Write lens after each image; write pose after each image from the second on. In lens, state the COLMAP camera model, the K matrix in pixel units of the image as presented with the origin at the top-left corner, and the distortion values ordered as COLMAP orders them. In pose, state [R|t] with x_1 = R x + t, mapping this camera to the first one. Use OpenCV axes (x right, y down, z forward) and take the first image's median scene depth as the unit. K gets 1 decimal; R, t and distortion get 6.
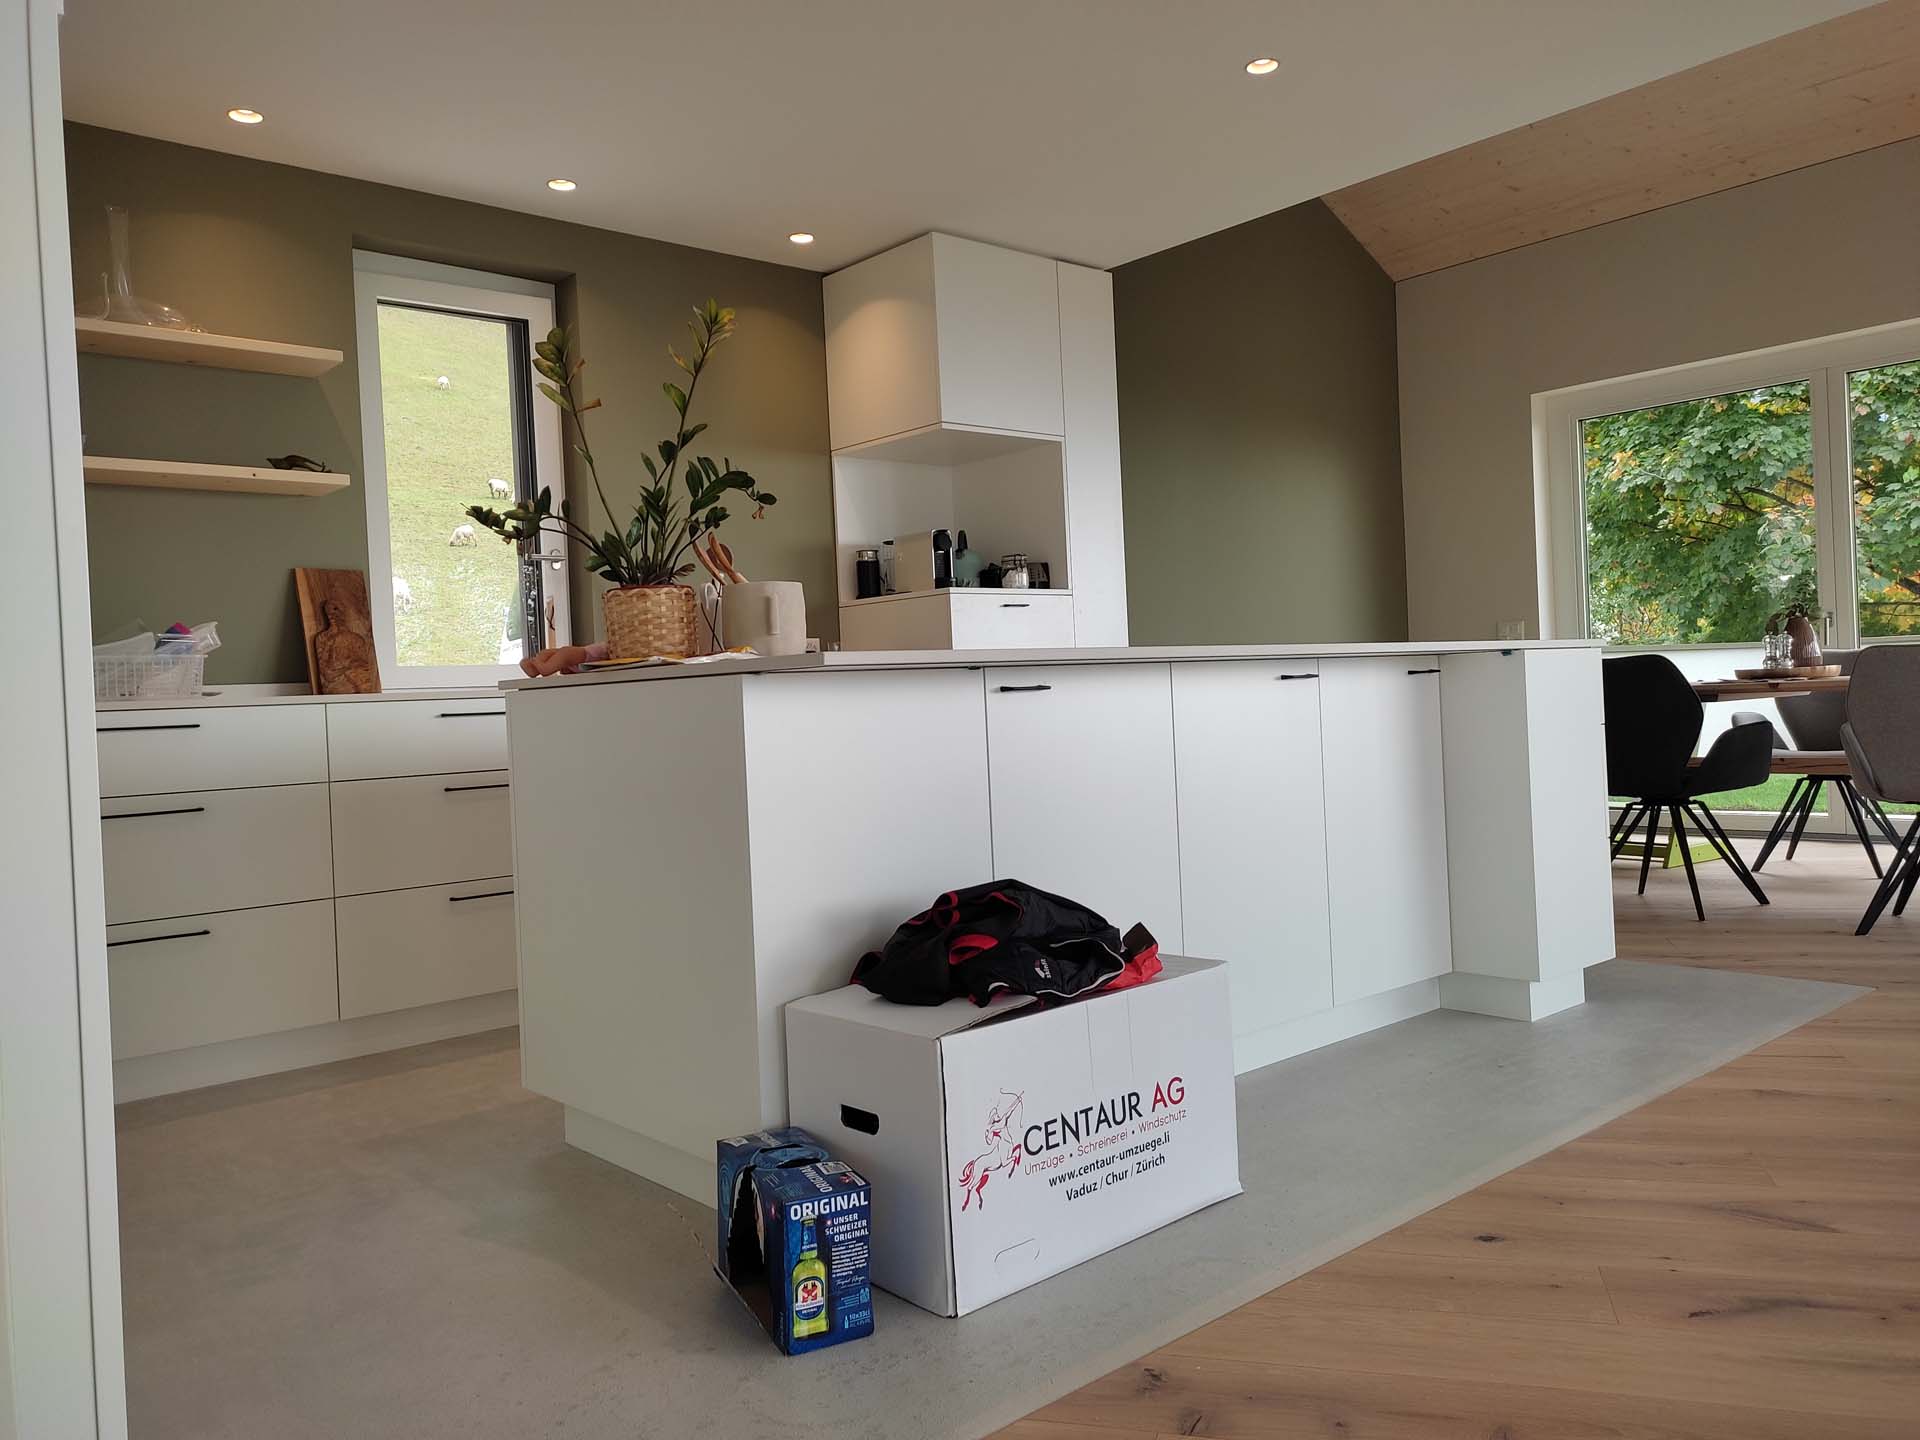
lens RADIAL K [[1443.0, 0, 960.0], [0, 1443.0, 720.0], [0, 0, 1]] dist [0.021427, -0.004608]
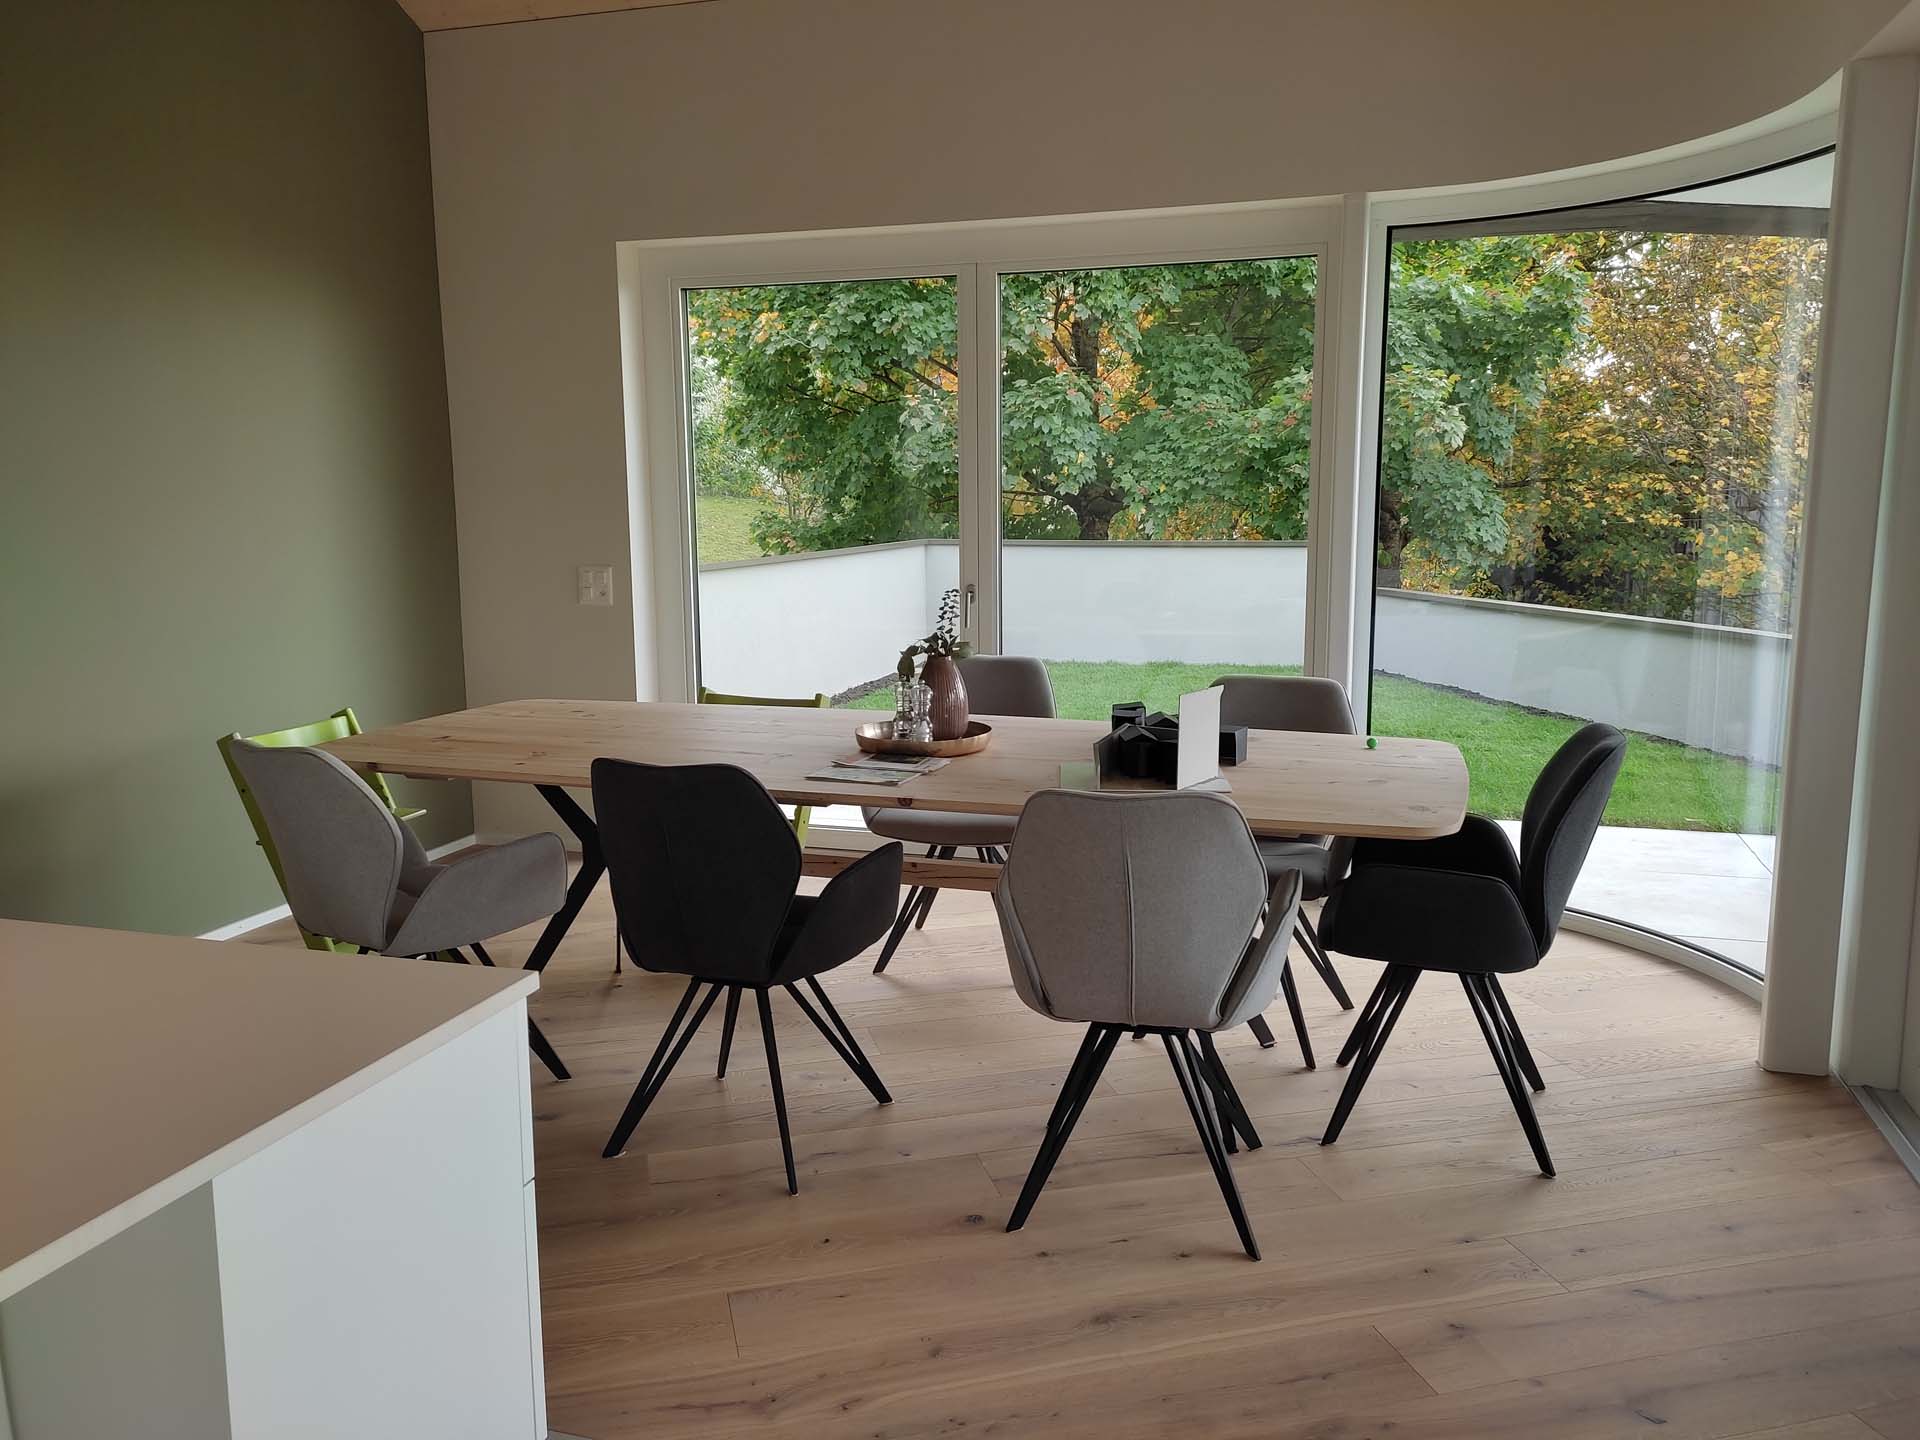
lens RADIAL K [[1443.0, 0, 960.0], [0, 1443.0, 720.0], [0, 0, 1]] dist [0.021427, -0.004608]
pose [[0.854656, -0.036969, 0.517876, 0.090695], [-0.029621, 0.992365, 0.119725, -0.046347], [-0.518348, -0.117664, 0.847036, 0.162304]]
